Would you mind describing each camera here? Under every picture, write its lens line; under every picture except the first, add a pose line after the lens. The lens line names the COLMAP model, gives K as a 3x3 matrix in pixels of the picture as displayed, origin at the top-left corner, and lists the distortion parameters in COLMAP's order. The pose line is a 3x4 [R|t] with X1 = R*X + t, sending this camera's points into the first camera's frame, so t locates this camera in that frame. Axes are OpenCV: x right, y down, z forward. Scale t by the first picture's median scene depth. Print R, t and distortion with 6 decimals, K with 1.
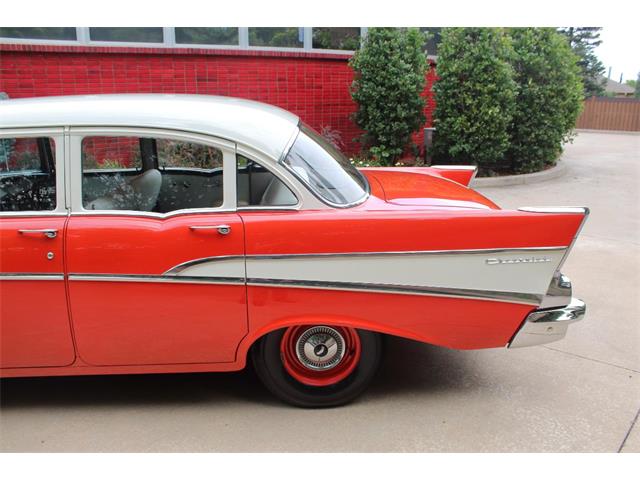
lens RADIAL K [[565.2, 0, 318.7], [0, 565.2, 250.2], [0, 0, 1]] dist [-0.150454, 0.125703]
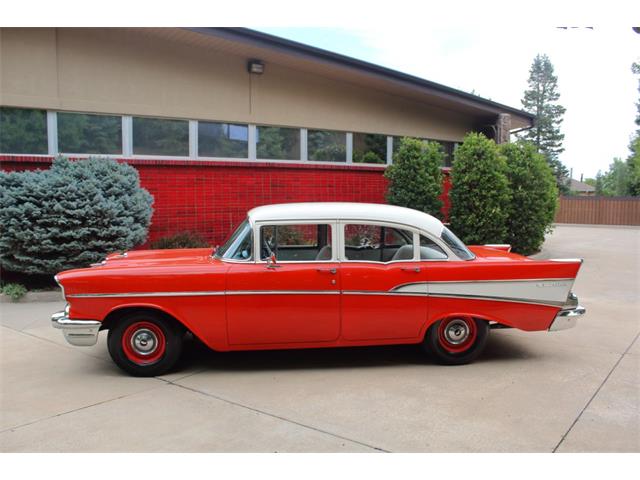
lens RADIAL K [[565.2, 0, 318.7], [0, 565.2, 250.2], [0, 0, 1]] dist [-0.150454, 0.125703]
pose [[0.998858, -0.001240, 0.047752, -0.176792], [0.009267, 0.985702, -0.168245, 0.067069], [-0.046860, 0.168495, 0.984588, -0.292455]]
